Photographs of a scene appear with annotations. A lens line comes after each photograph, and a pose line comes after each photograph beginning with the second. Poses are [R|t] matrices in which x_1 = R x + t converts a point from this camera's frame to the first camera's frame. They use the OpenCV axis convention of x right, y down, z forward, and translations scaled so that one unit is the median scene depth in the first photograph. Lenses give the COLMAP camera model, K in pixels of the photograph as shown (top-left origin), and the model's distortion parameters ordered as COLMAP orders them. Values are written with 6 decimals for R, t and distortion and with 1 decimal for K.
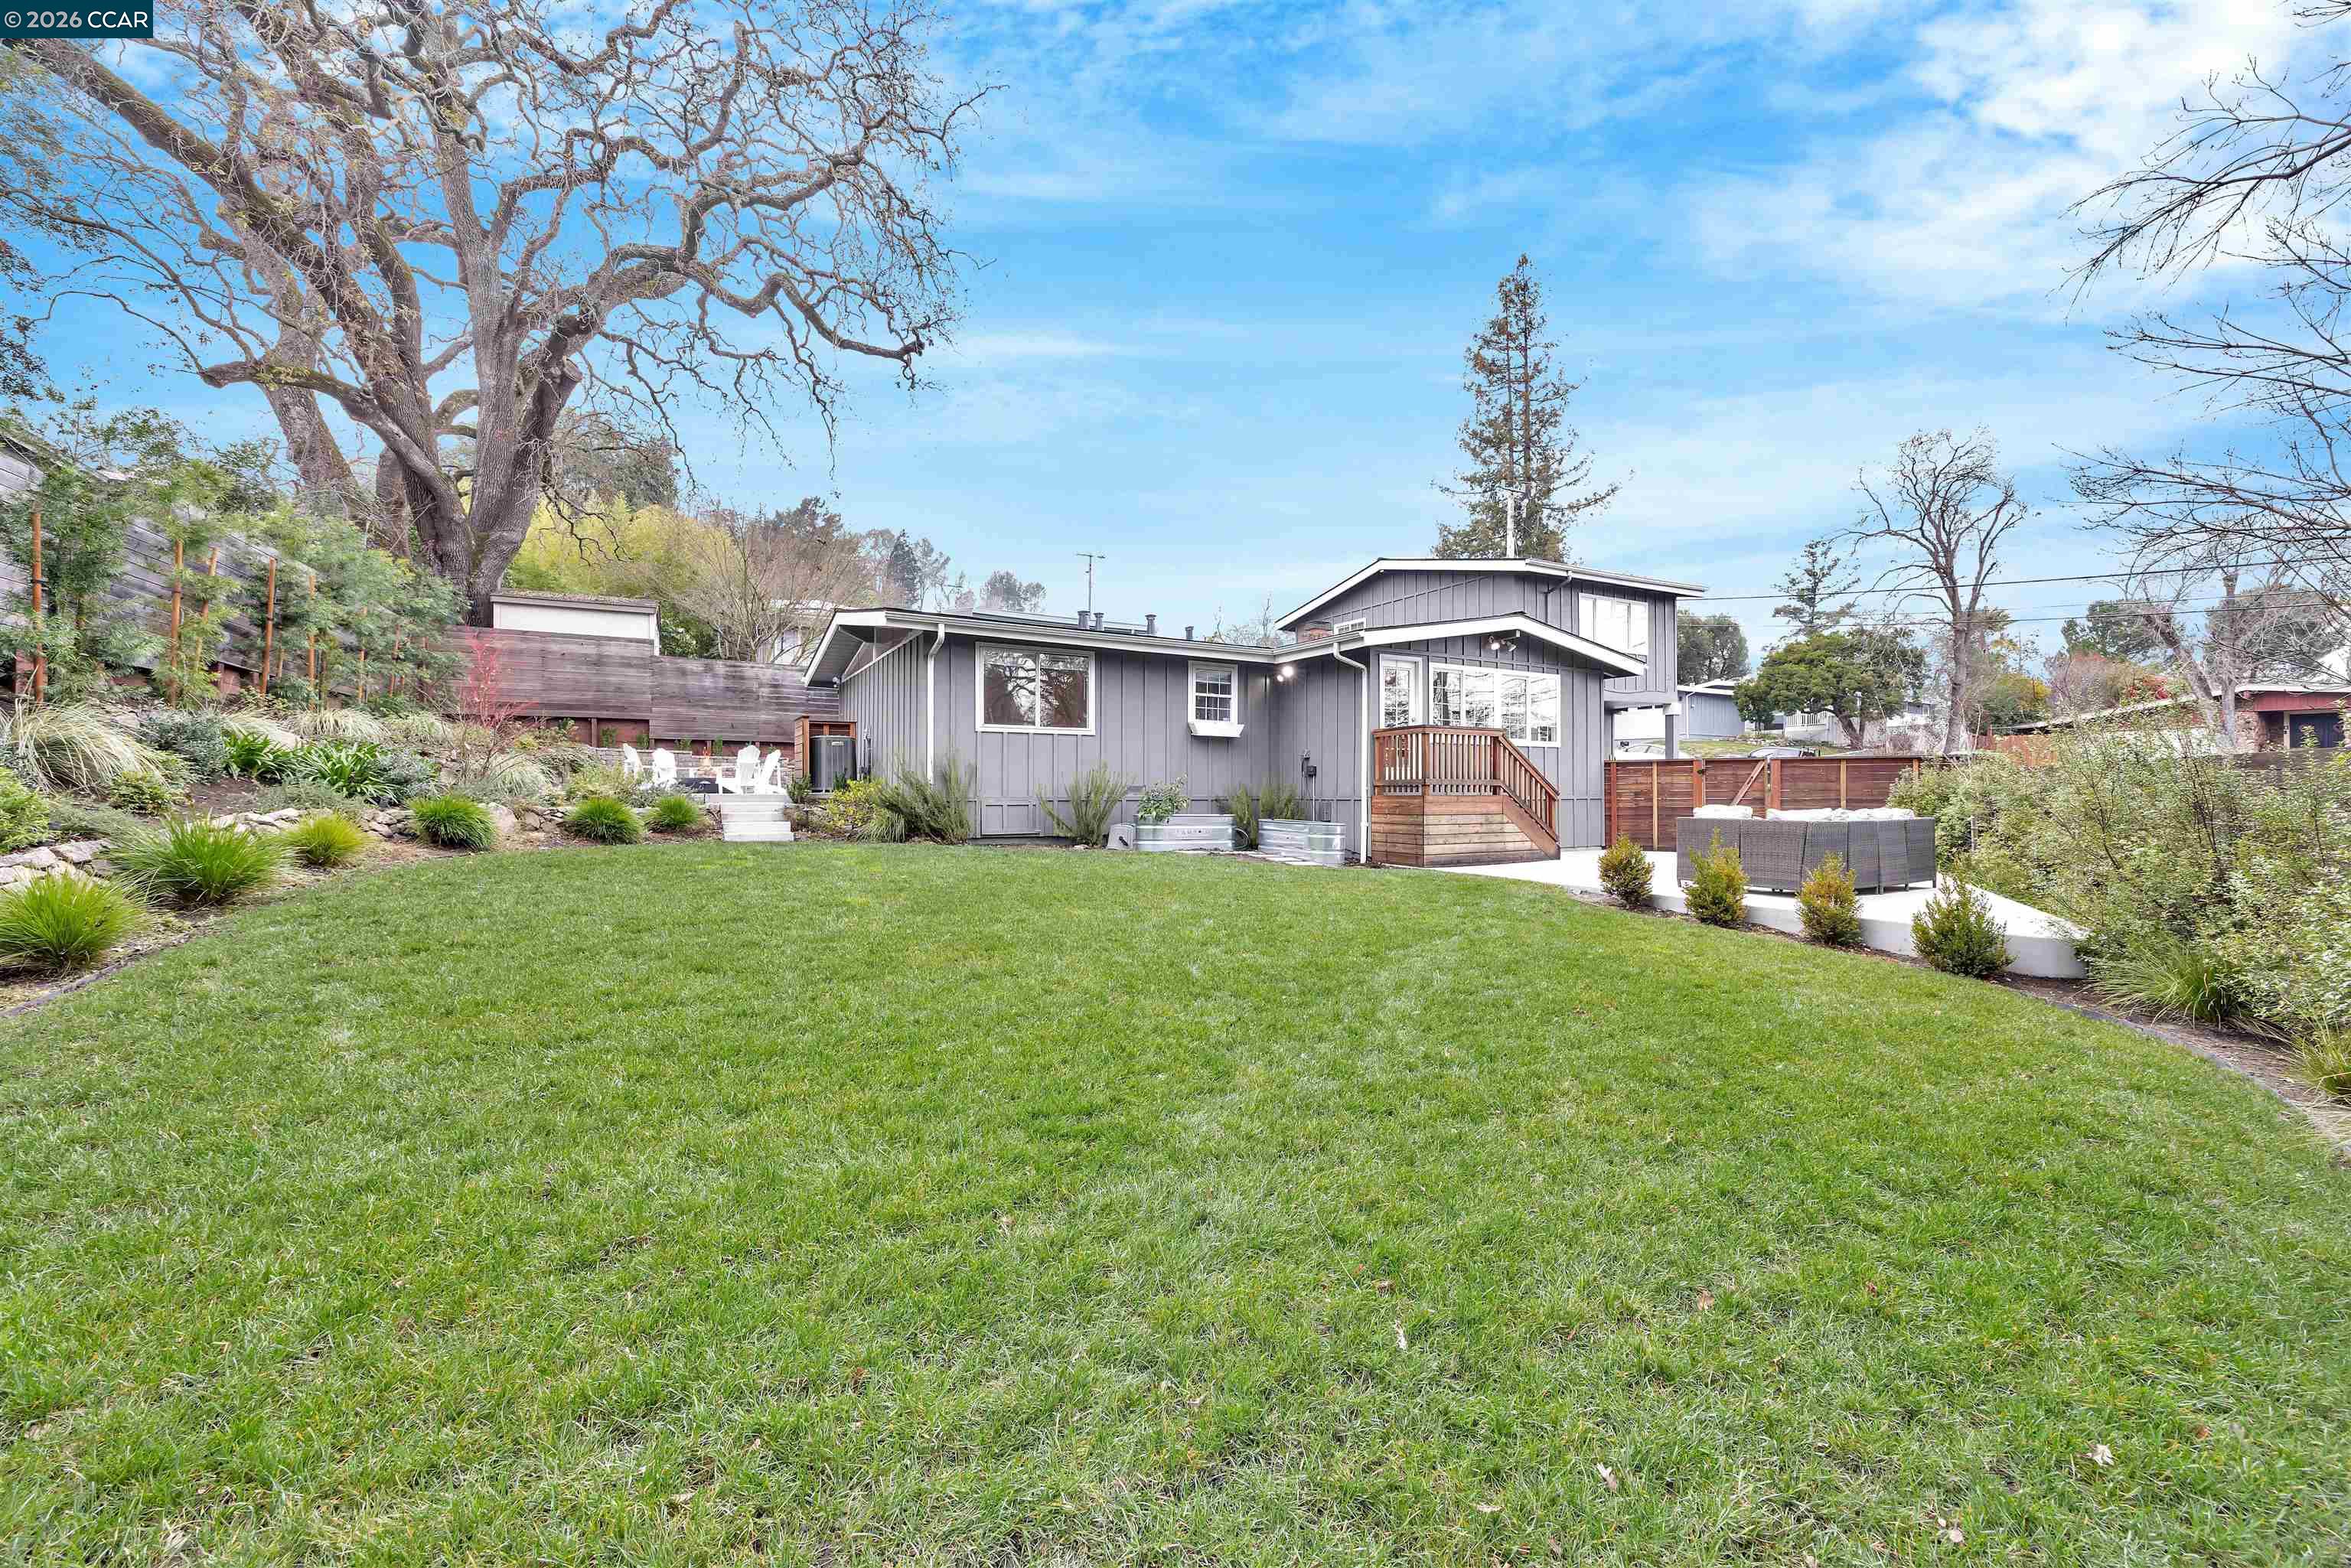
lens RADIAL K [[961.9, 0, 1175.5], [0, 961.9, 784.0], [0, 0, 1]] dist [0.000500, 0.000036]
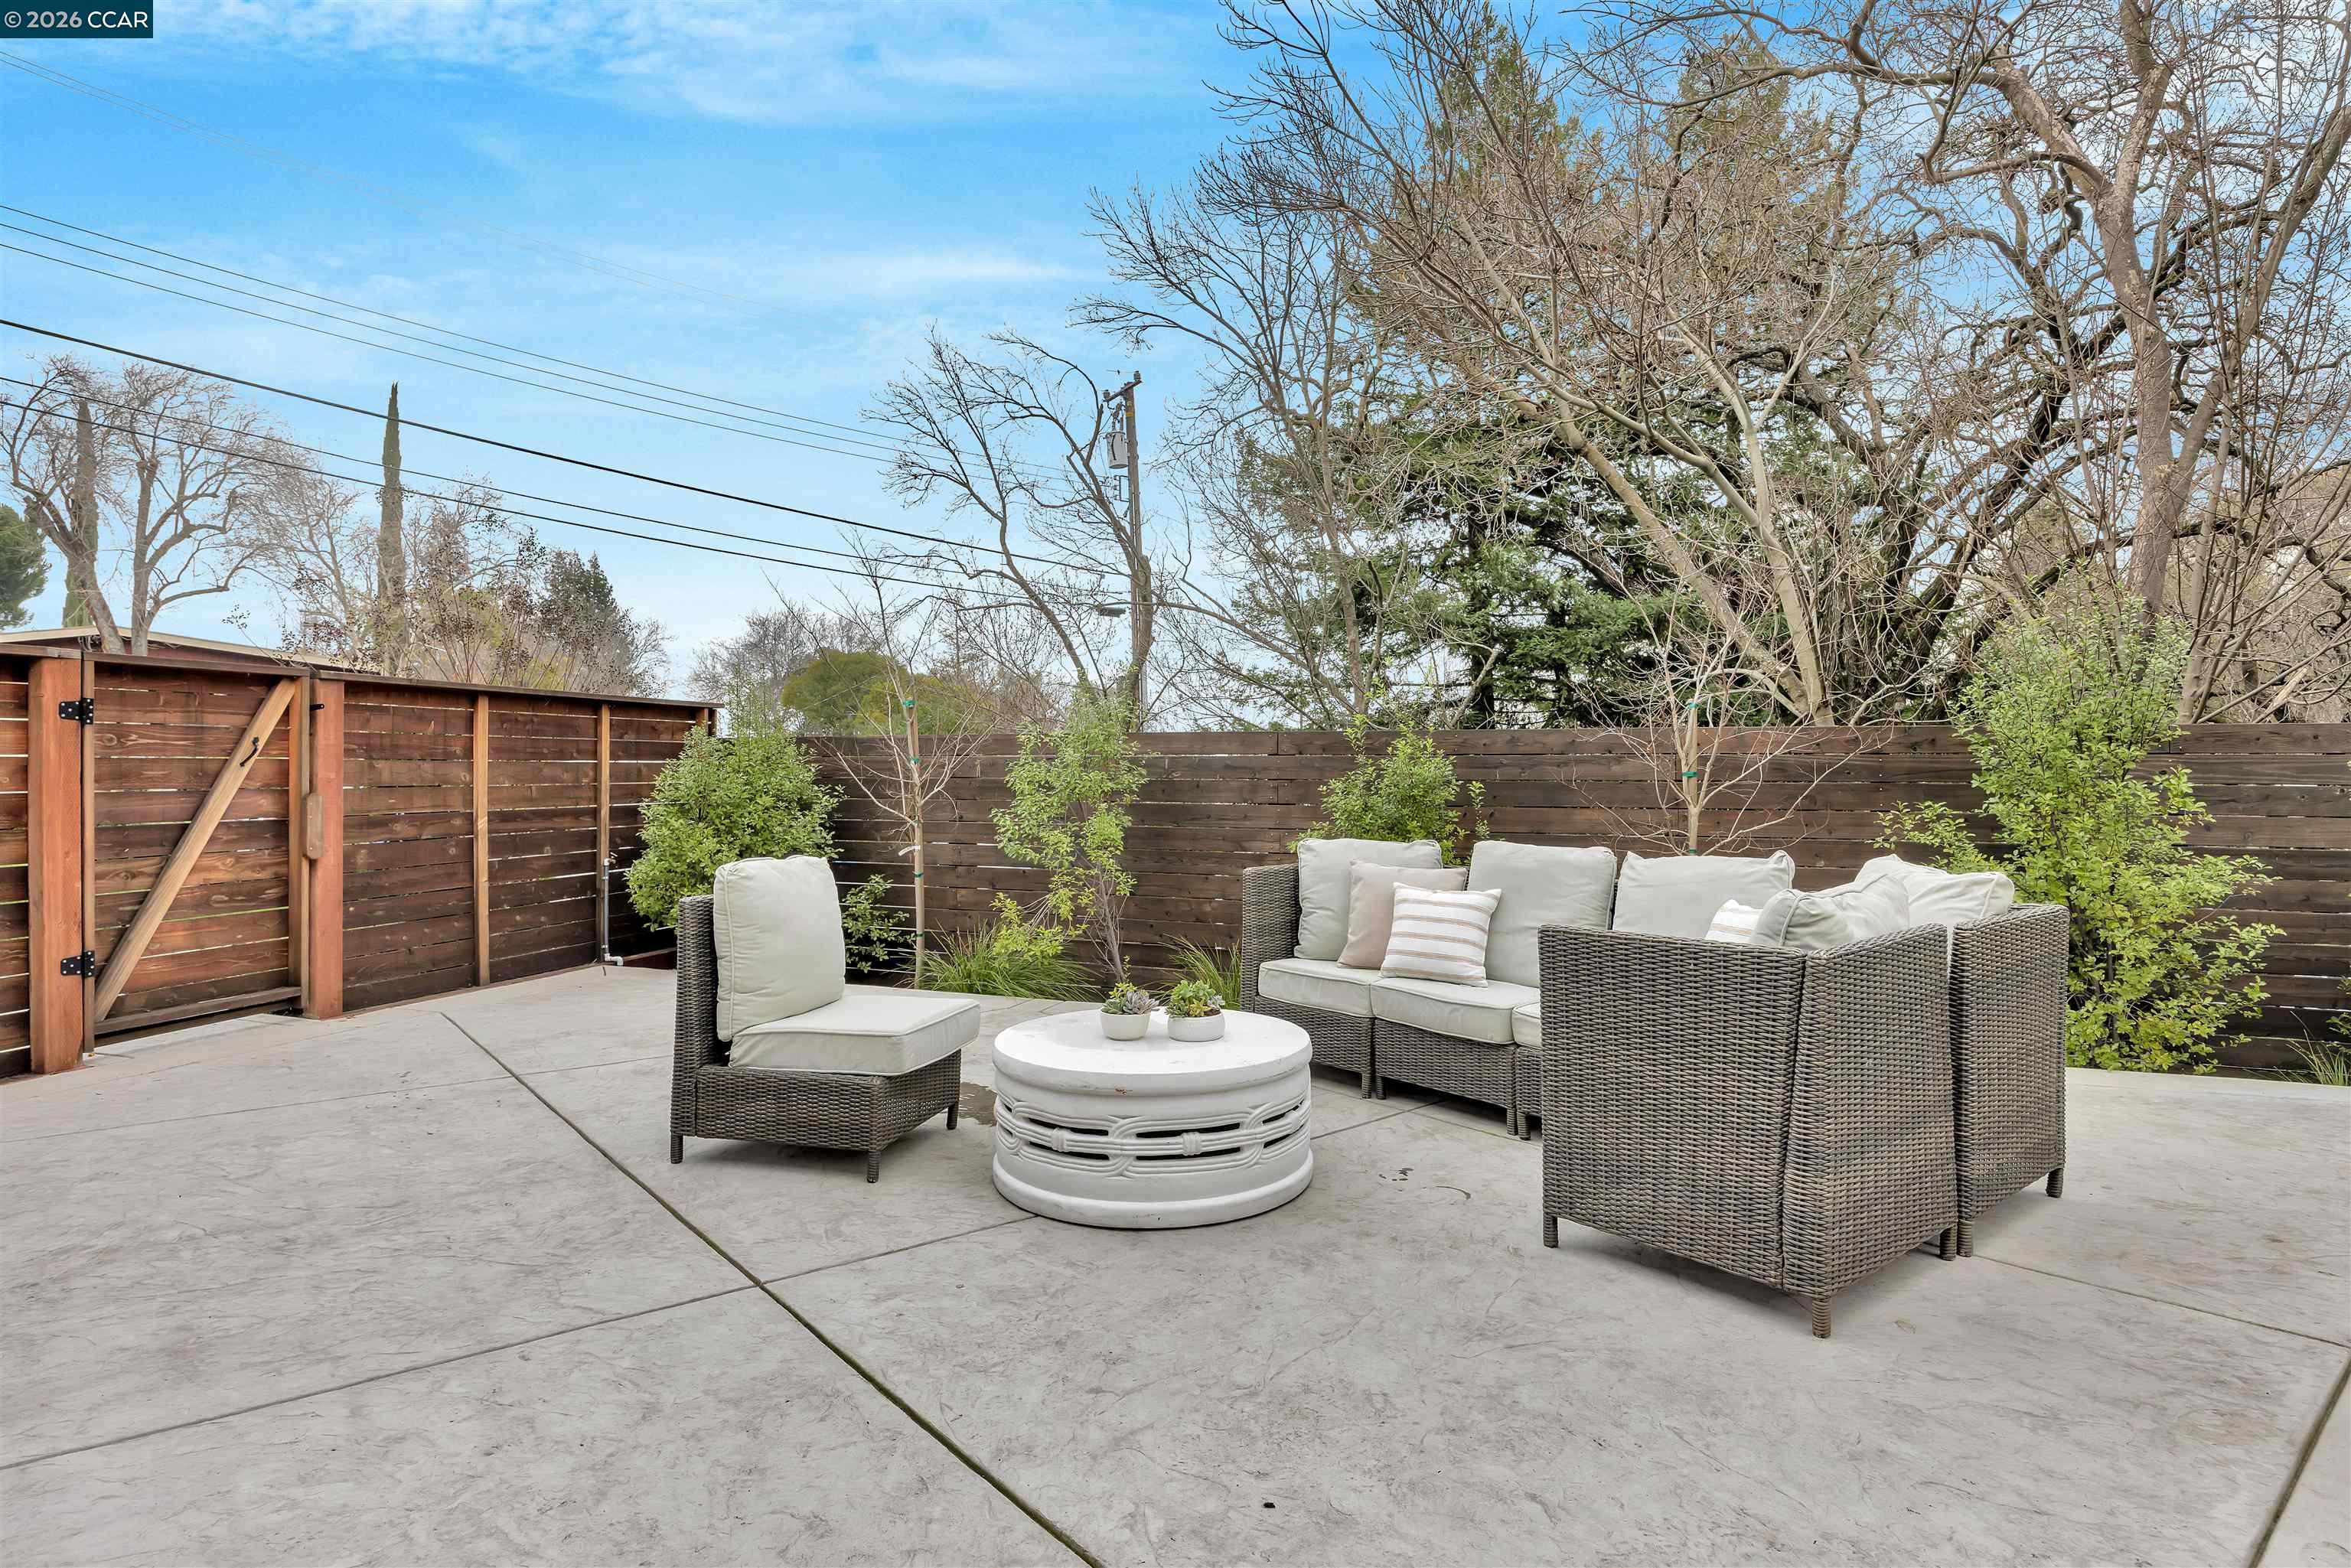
lens RADIAL K [[1266.0, 0, 1175.5], [0, 1266.0, 784.0], [0, 0, 1]] dist [0.000597, 0.000186]
pose [[-0.231312, -0.000550, 0.972880, 0.211276], [0.003499, 0.999993, 0.001397, 0.004370], [-0.972873, 0.003727, -0.231308, 0.825052]]
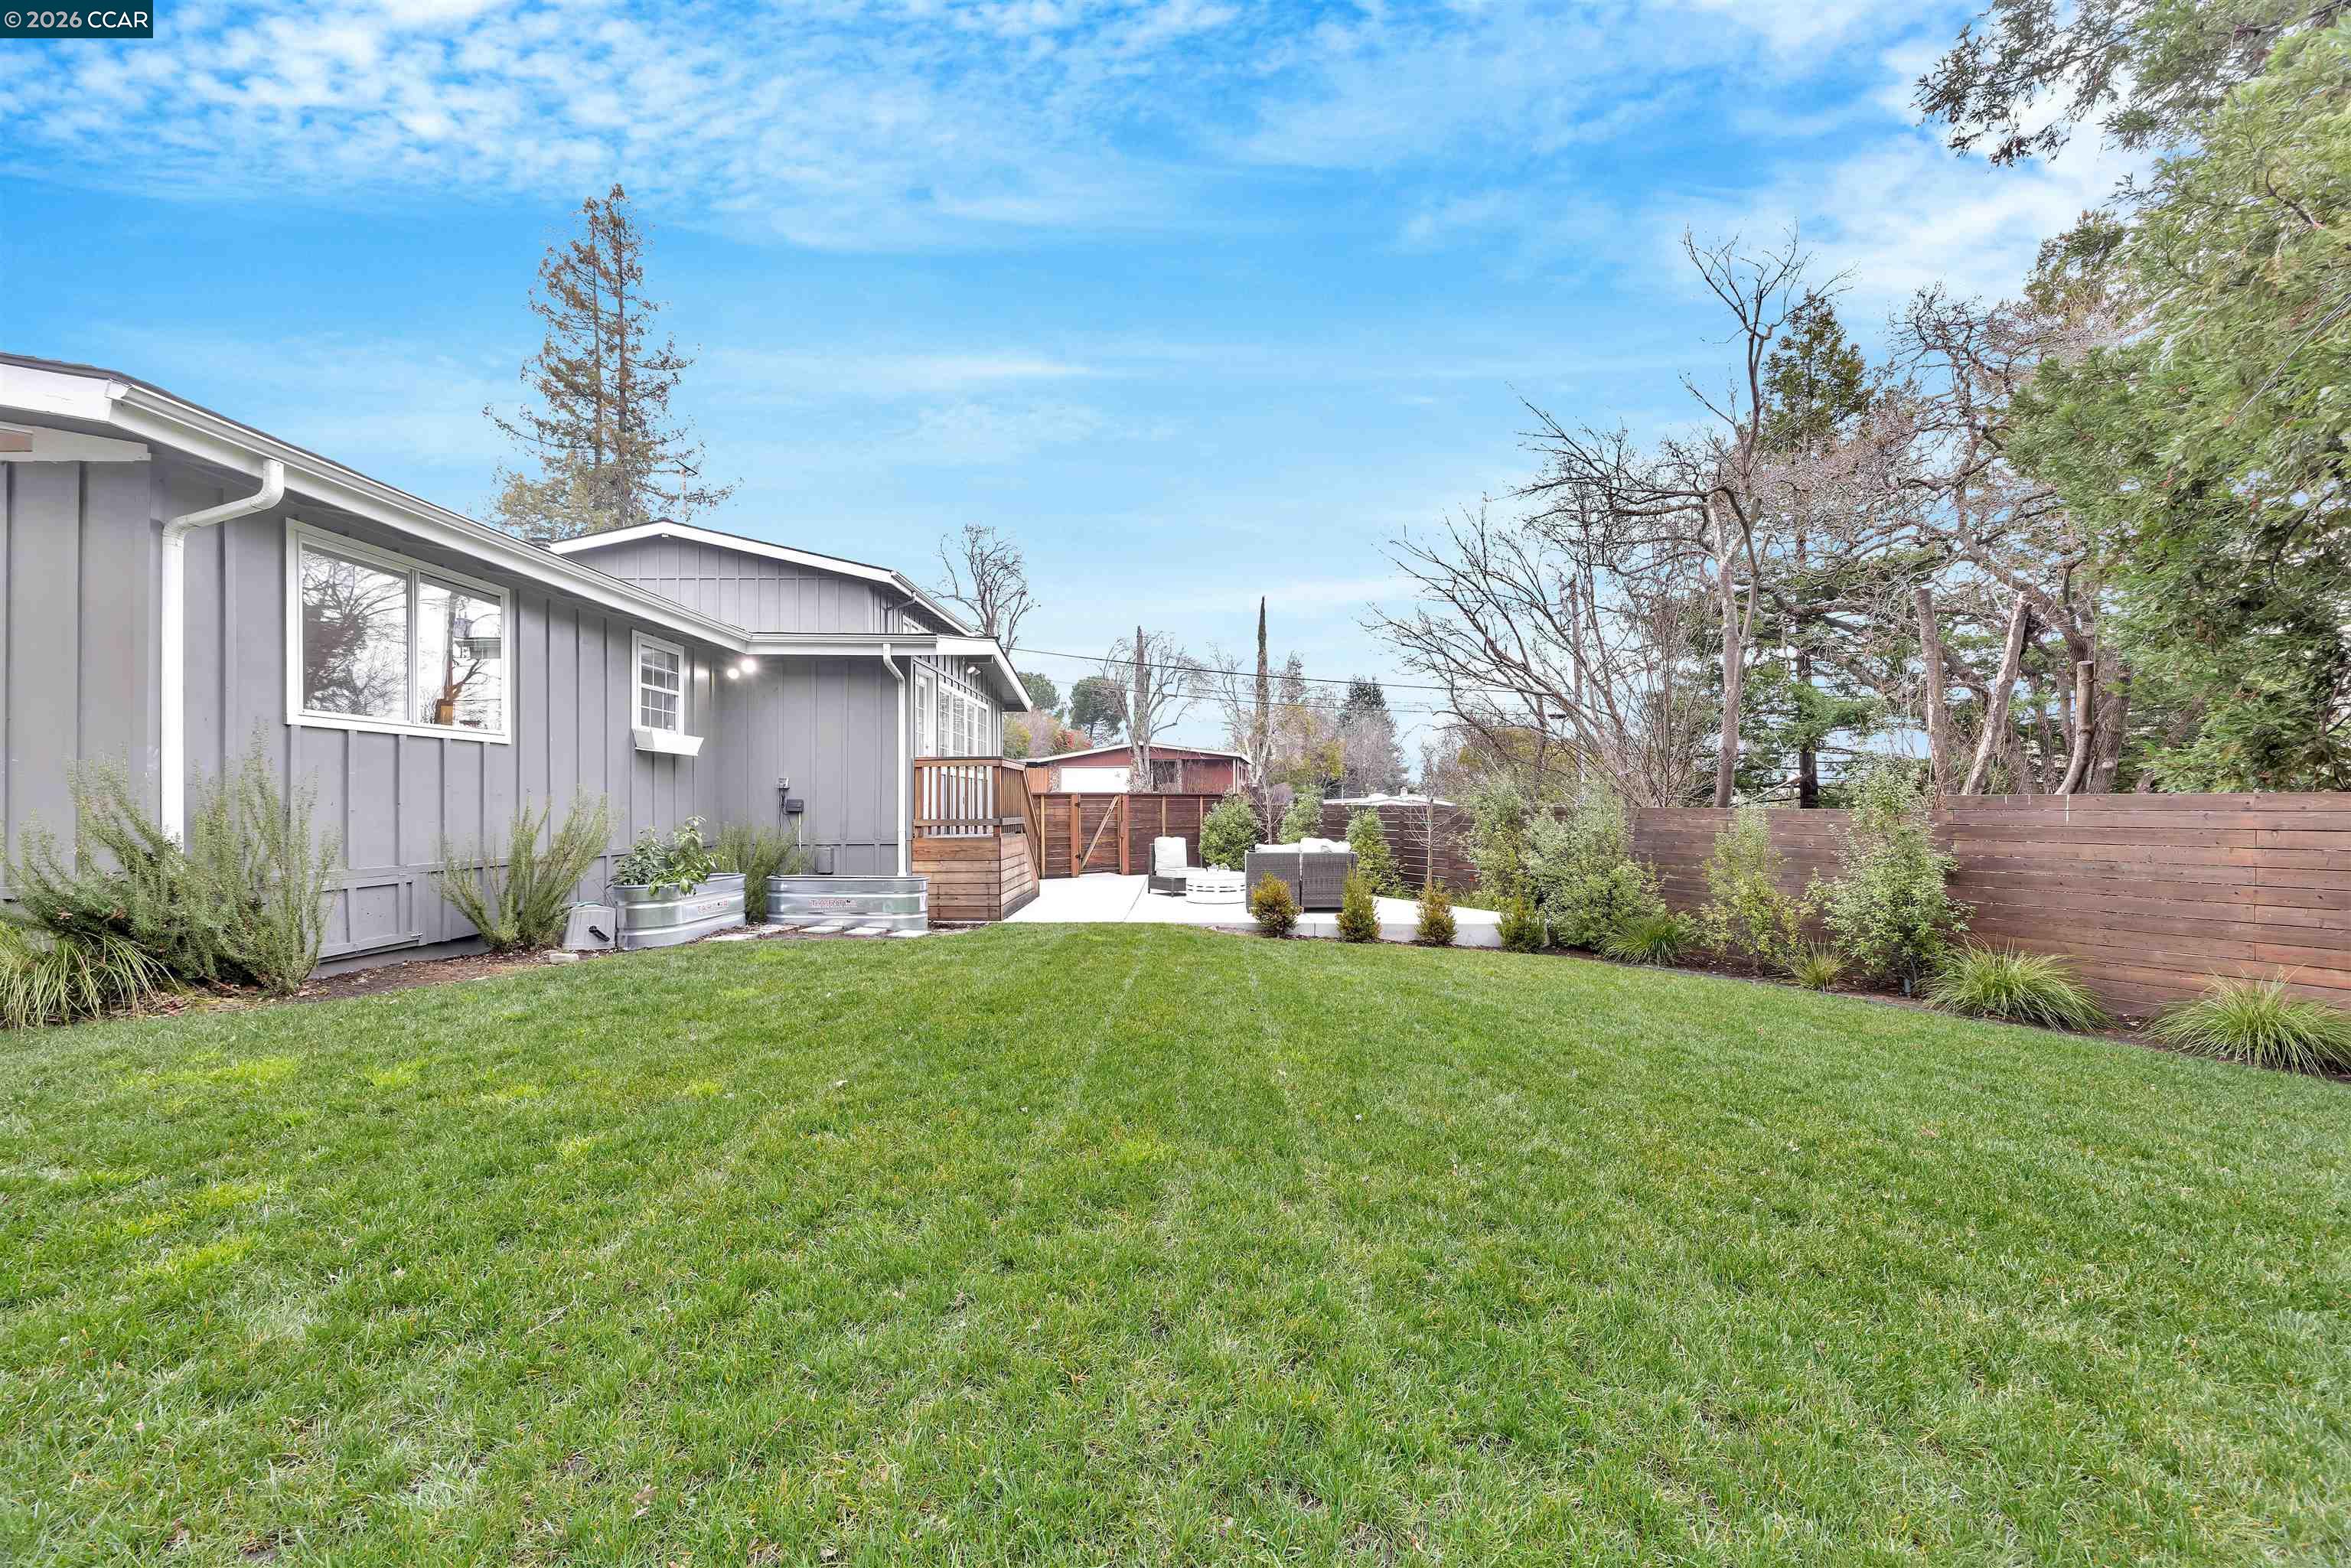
lens RADIAL K [[961.9, 0, 1175.5], [0, 961.9, 784.0], [0, 0, 1]] dist [0.000500, 0.000036]
pose [[0.450120, 0.017287, 0.892801, -0.383892], [-0.005773, 0.999848, -0.016449, -0.020344], [-0.892950, 0.002249, 0.450151, 0.405815]]
